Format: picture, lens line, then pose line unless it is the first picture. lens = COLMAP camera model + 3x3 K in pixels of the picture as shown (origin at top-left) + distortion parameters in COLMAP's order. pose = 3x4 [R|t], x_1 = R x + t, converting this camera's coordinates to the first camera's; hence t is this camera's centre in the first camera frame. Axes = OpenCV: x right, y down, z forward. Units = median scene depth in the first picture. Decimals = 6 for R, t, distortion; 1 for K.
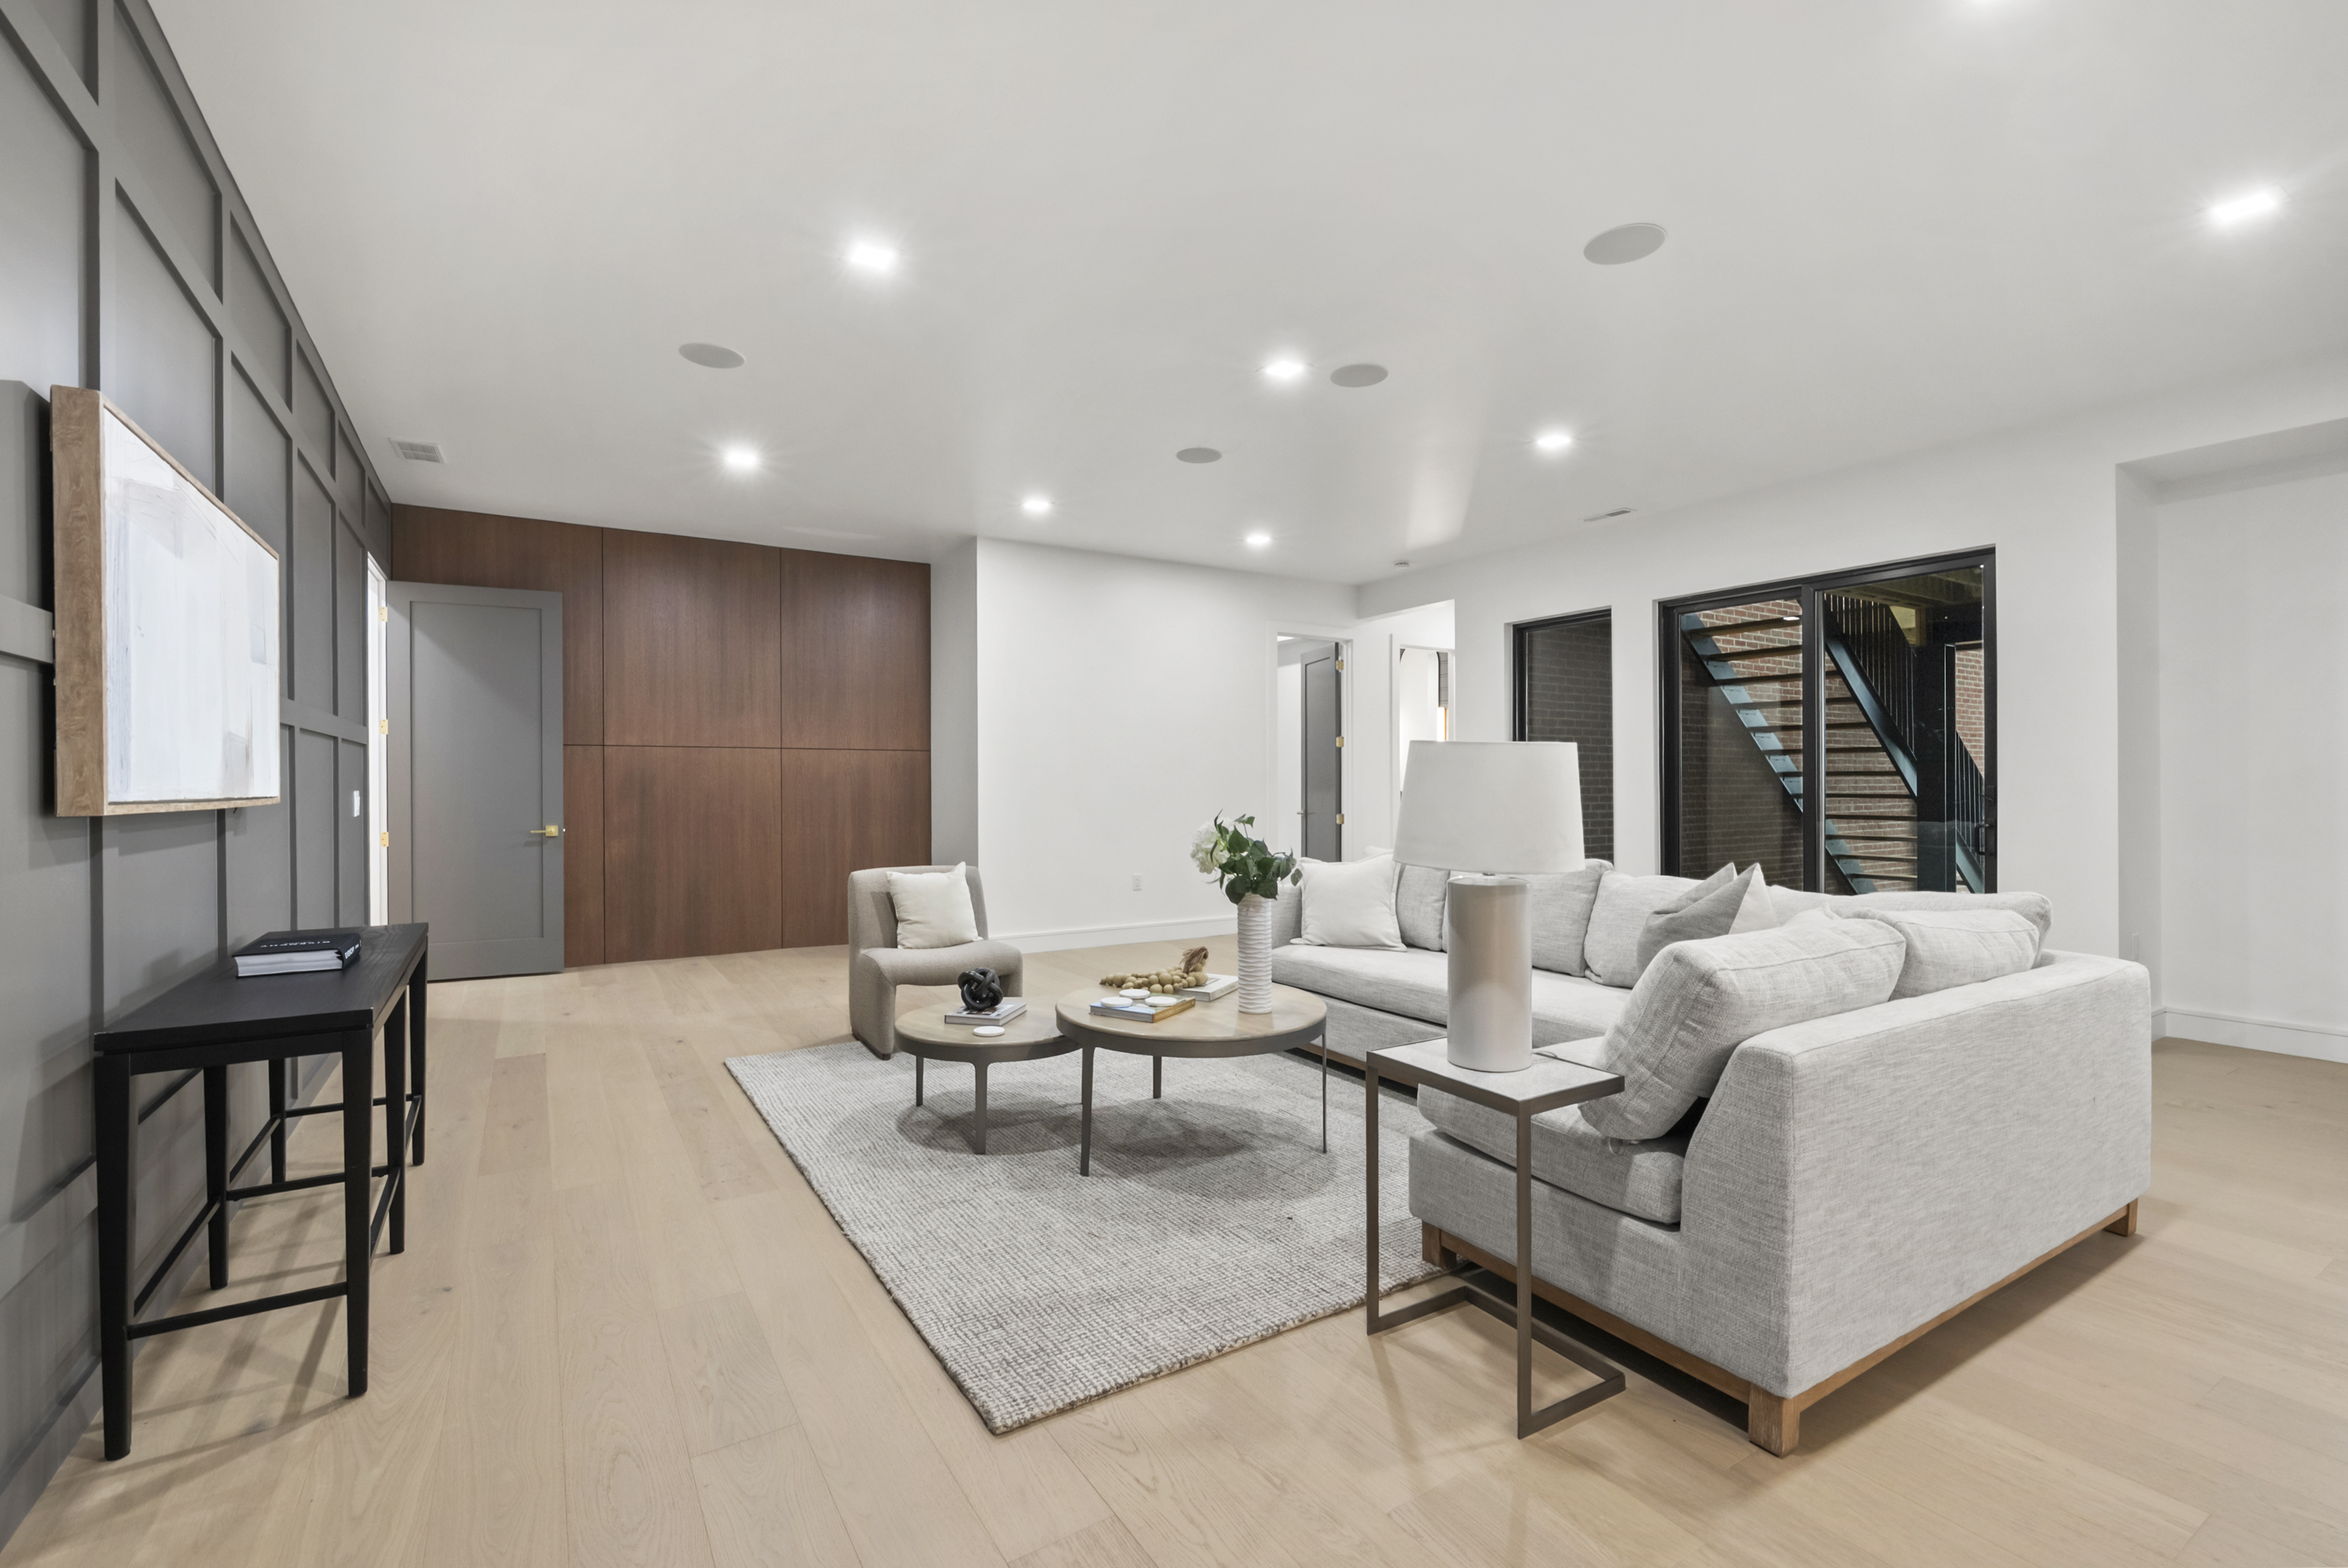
lens RADIAL K [[1021.8, 0, 1174.0], [0, 1021.8, 784.0], [0, 0, 1]] dist [0.001035, 0.000132]
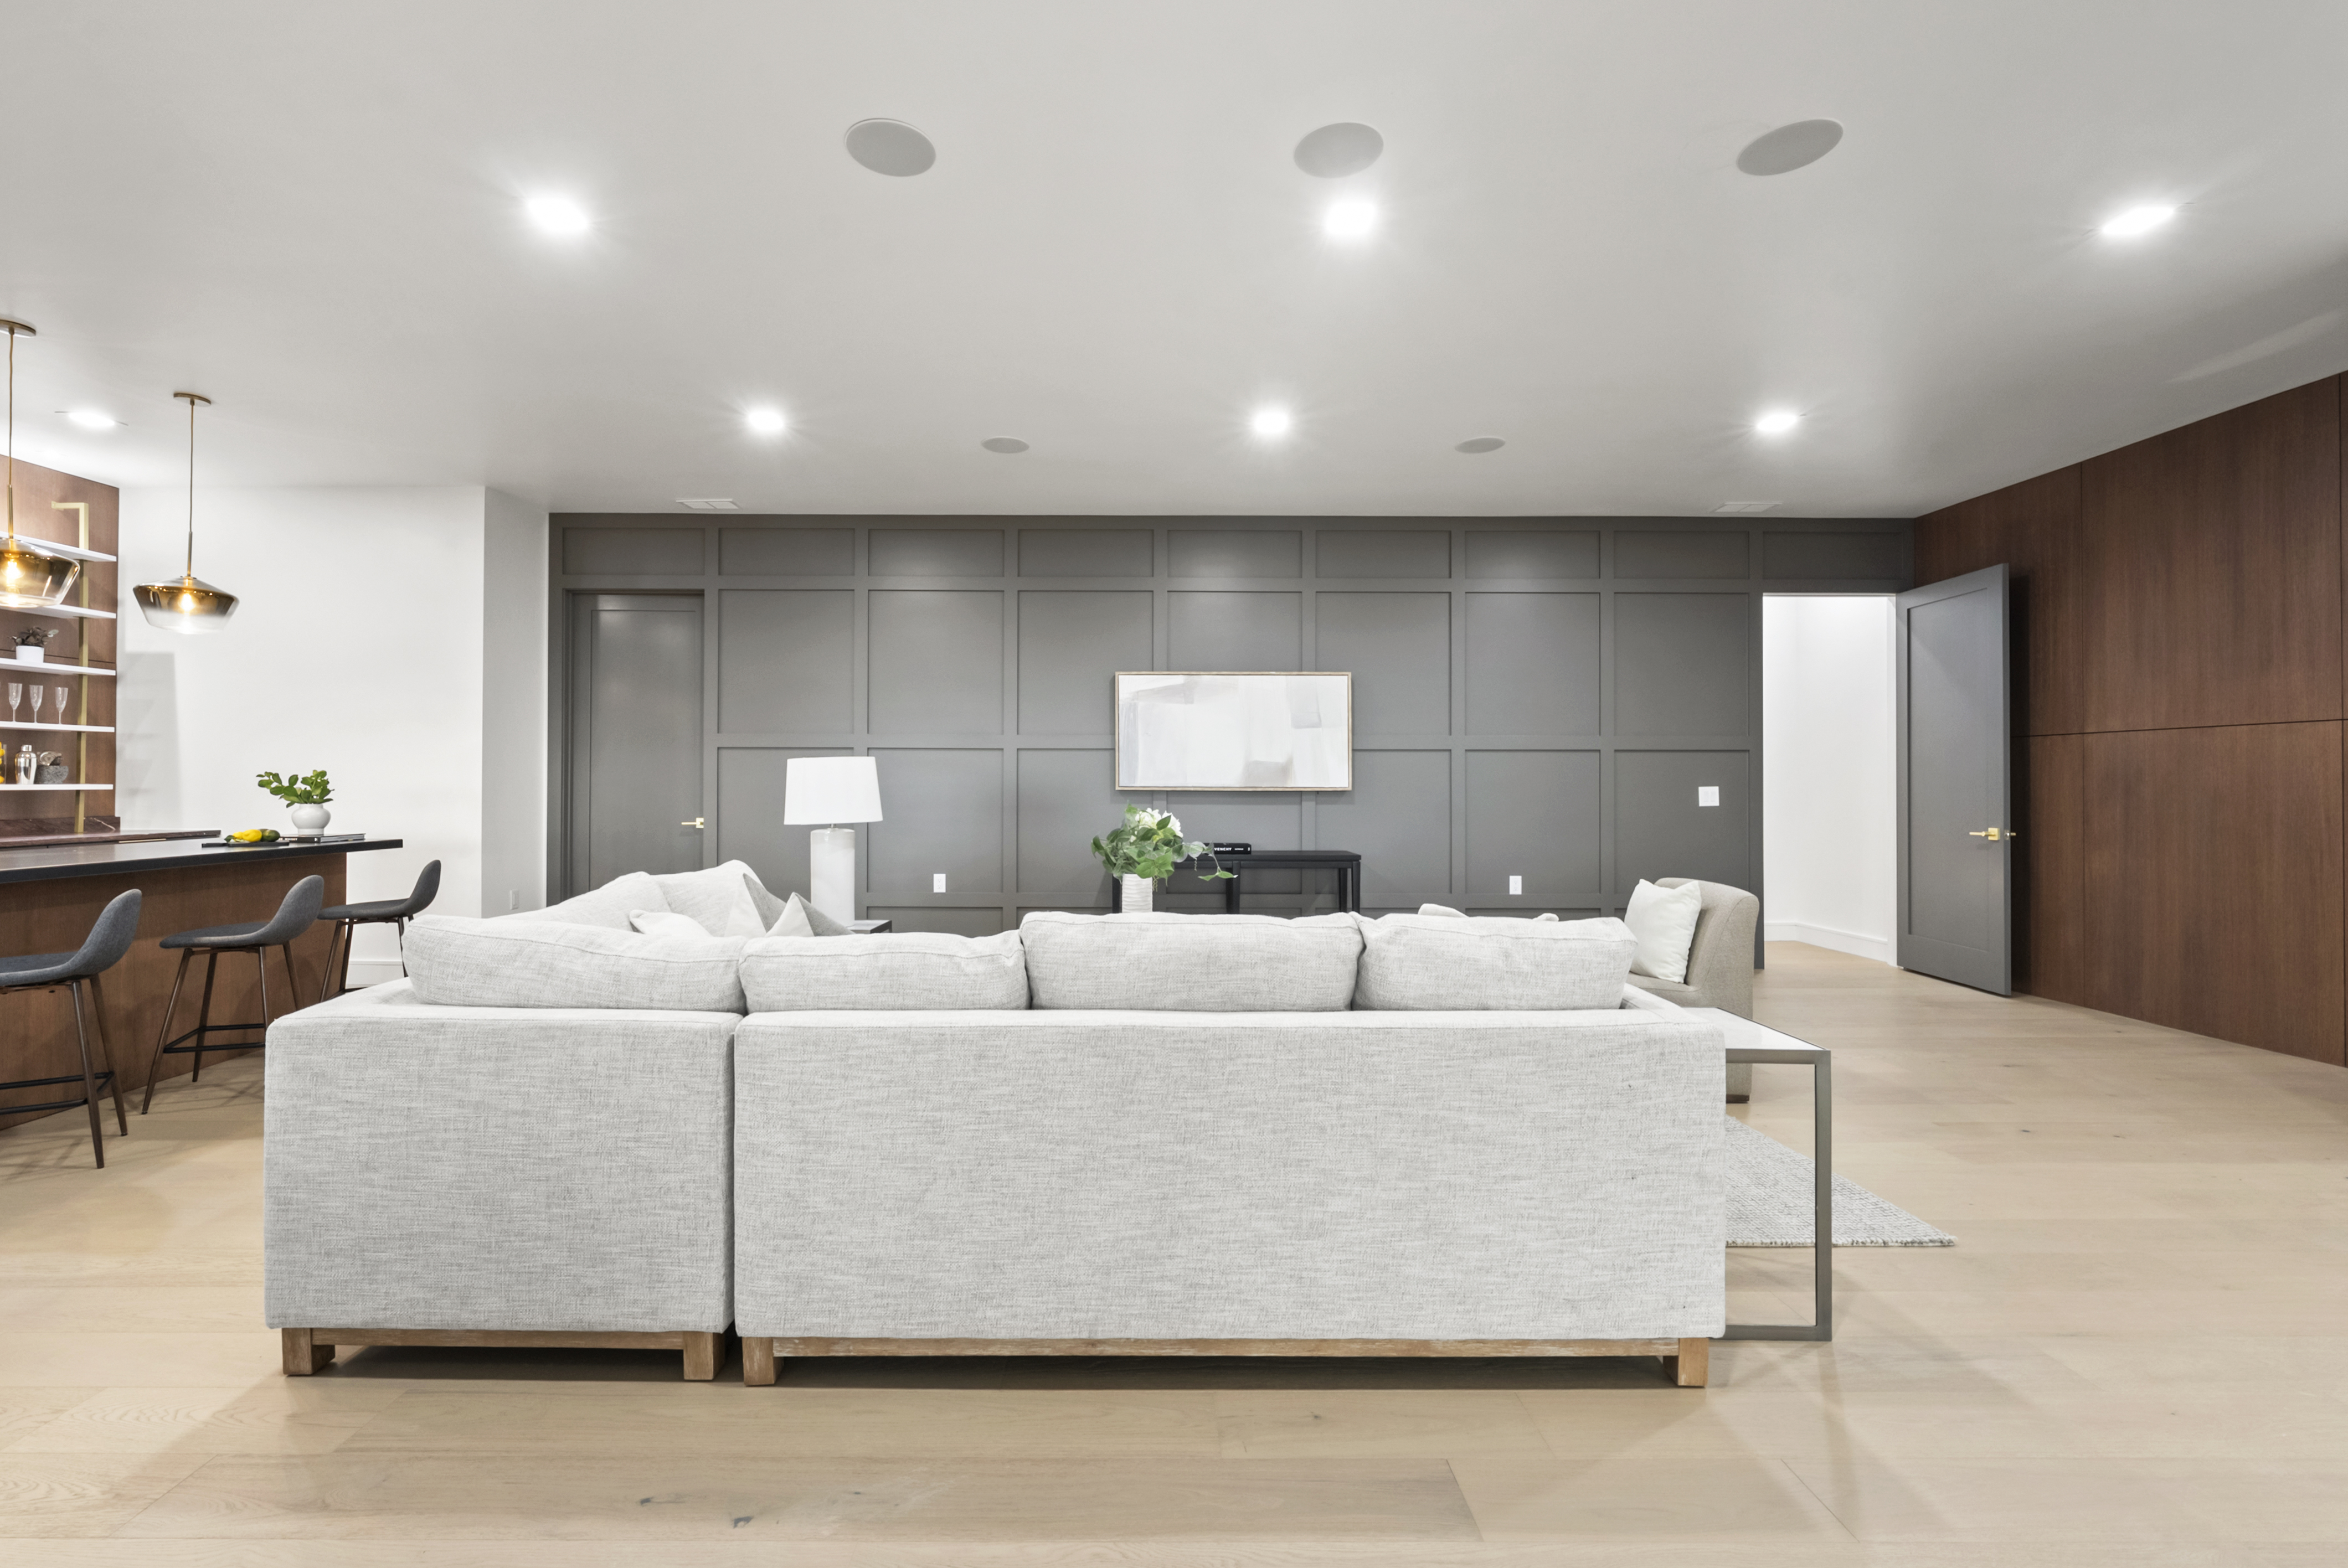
lens RADIAL K [[983.5, 0, 1136.3], [0, 983.5, 773.3], [0, 0, 1]] dist [-0.000226, -0.000373]
pose [[-0.527774, -0.008582, -0.849341, 0.688628], [-0.001350, 0.999956, -0.009265, 0.002246], [0.849384, -0.003743, -0.527762, 1.082231]]
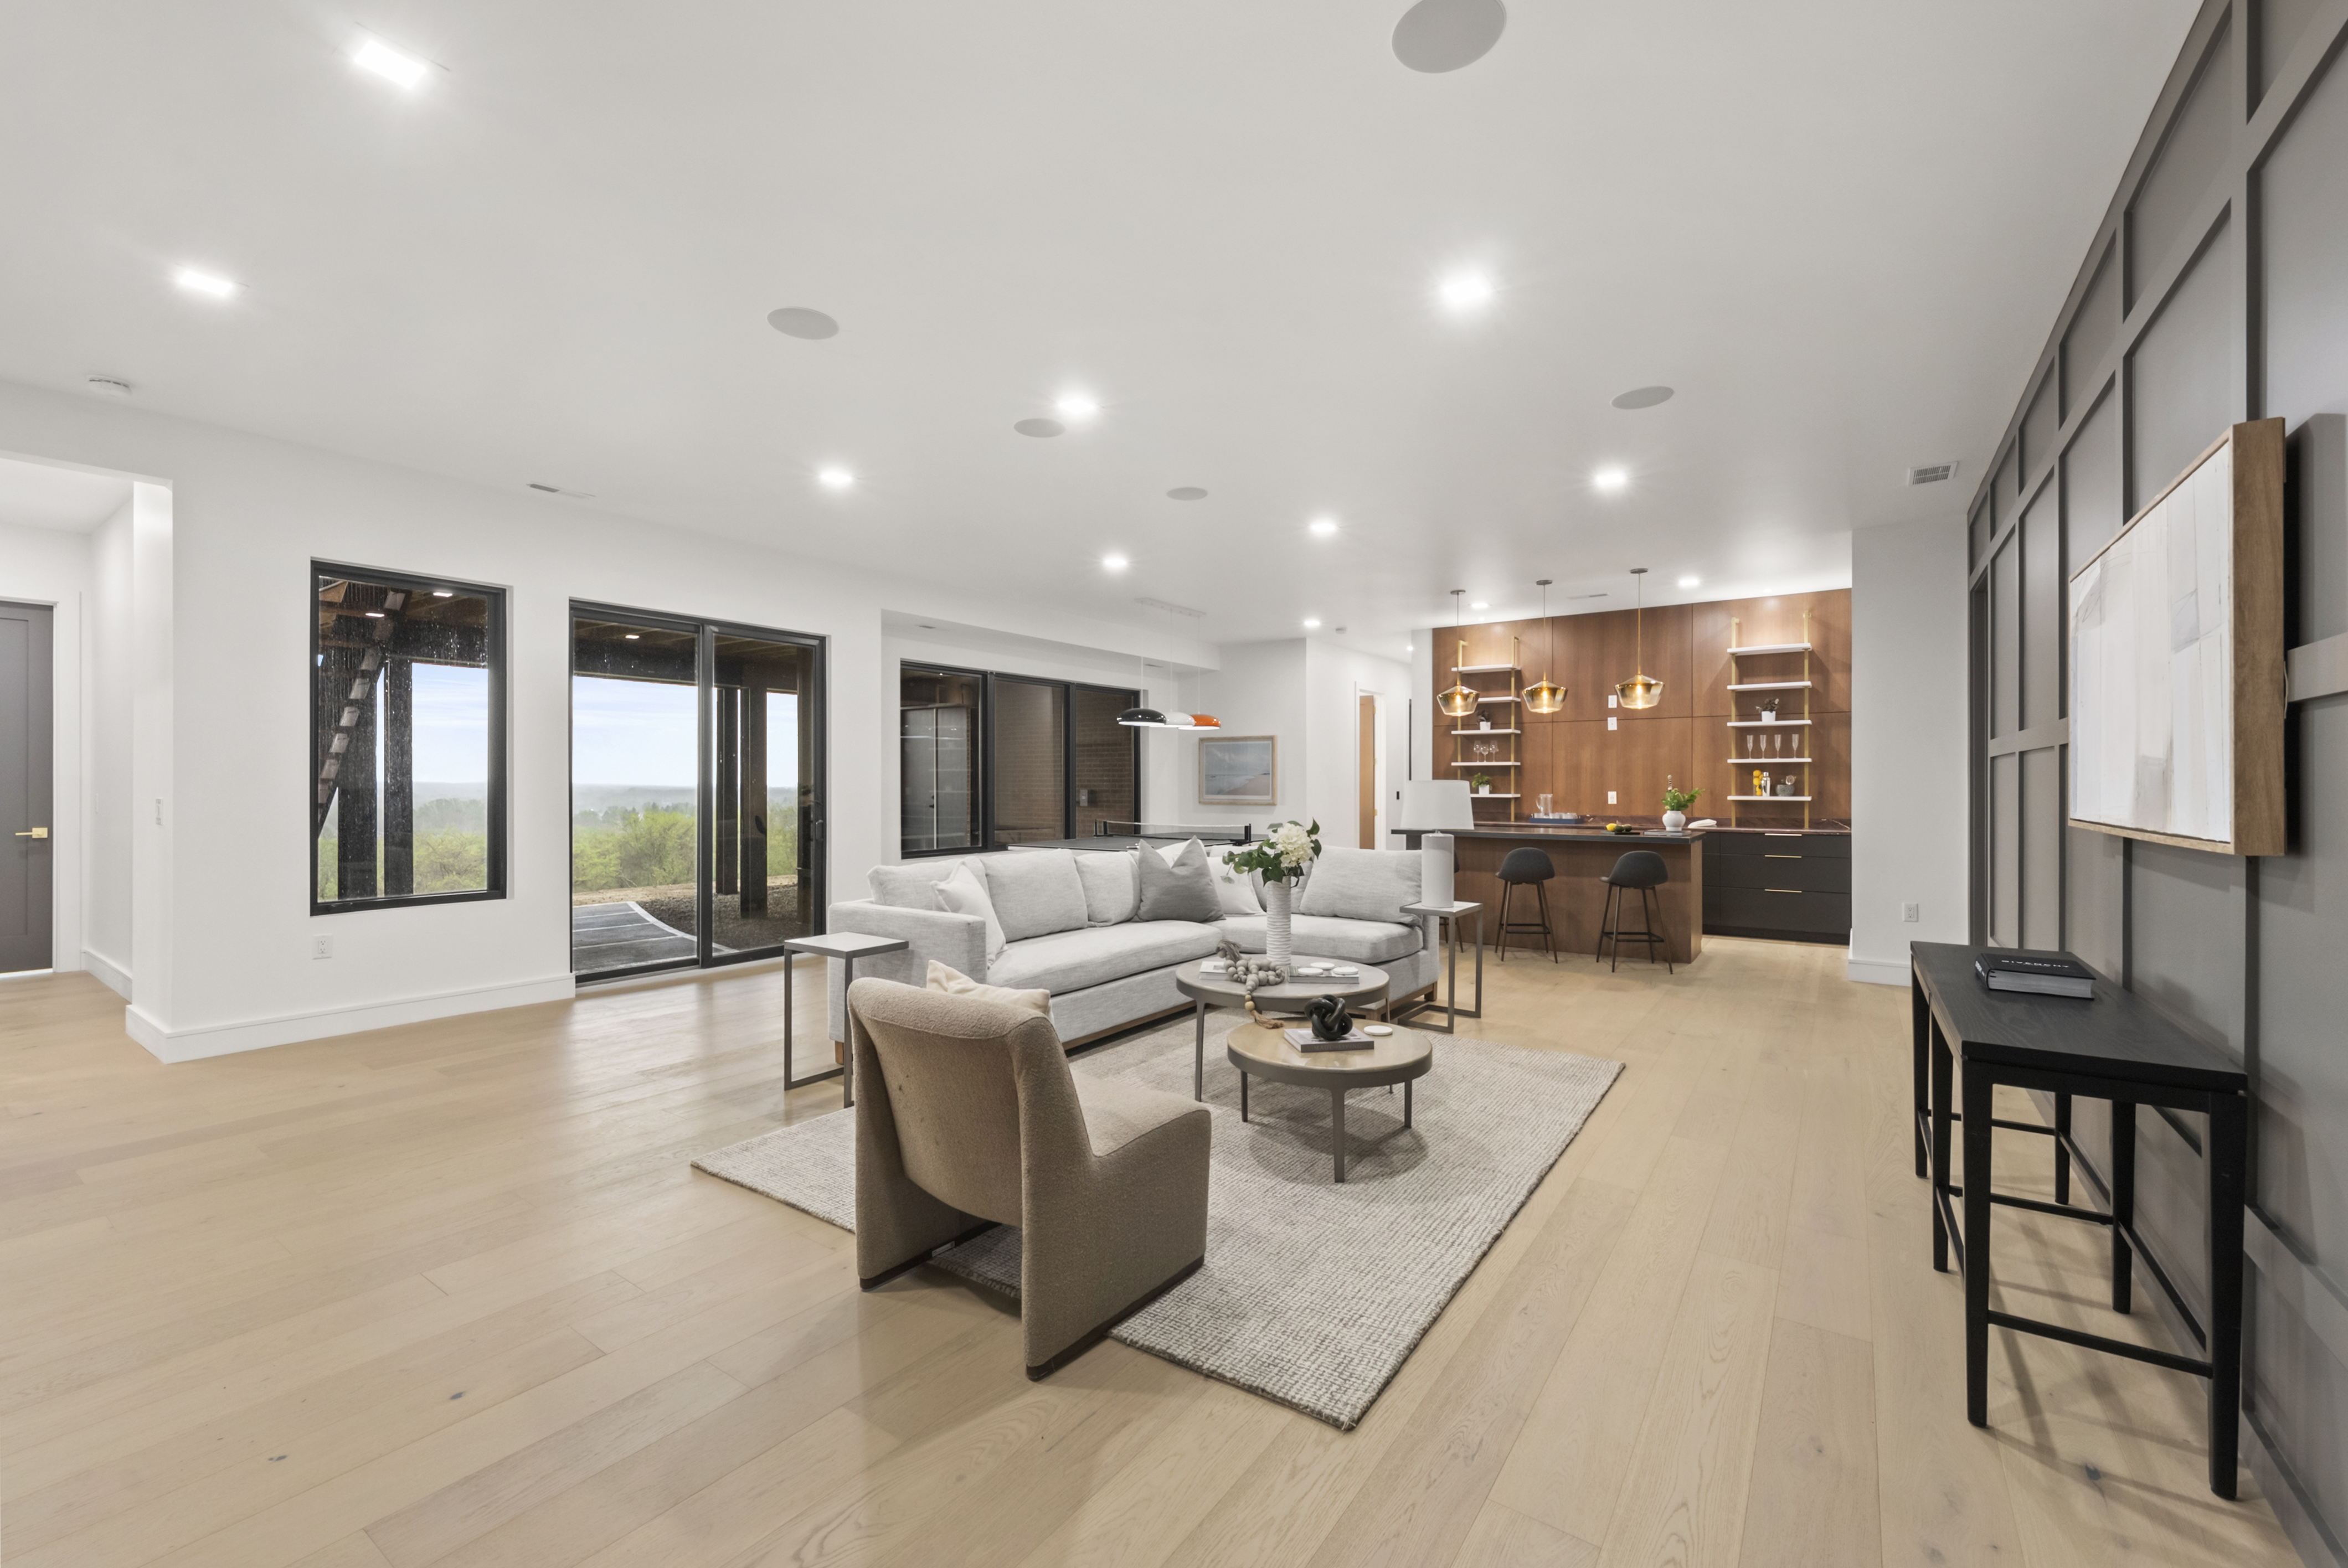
lens RADIAL K [[965.3, 0, 1167.8], [0, 965.3, 785.1], [0, 0, 1]] dist [-0.000687, -0.000062]
pose [[-0.387538, -0.000071, 0.921854, -0.732753], [-0.000853, 1.000000, -0.000282, -0.012656], [-0.921853, -0.000895, -0.387538, 1.131376]]
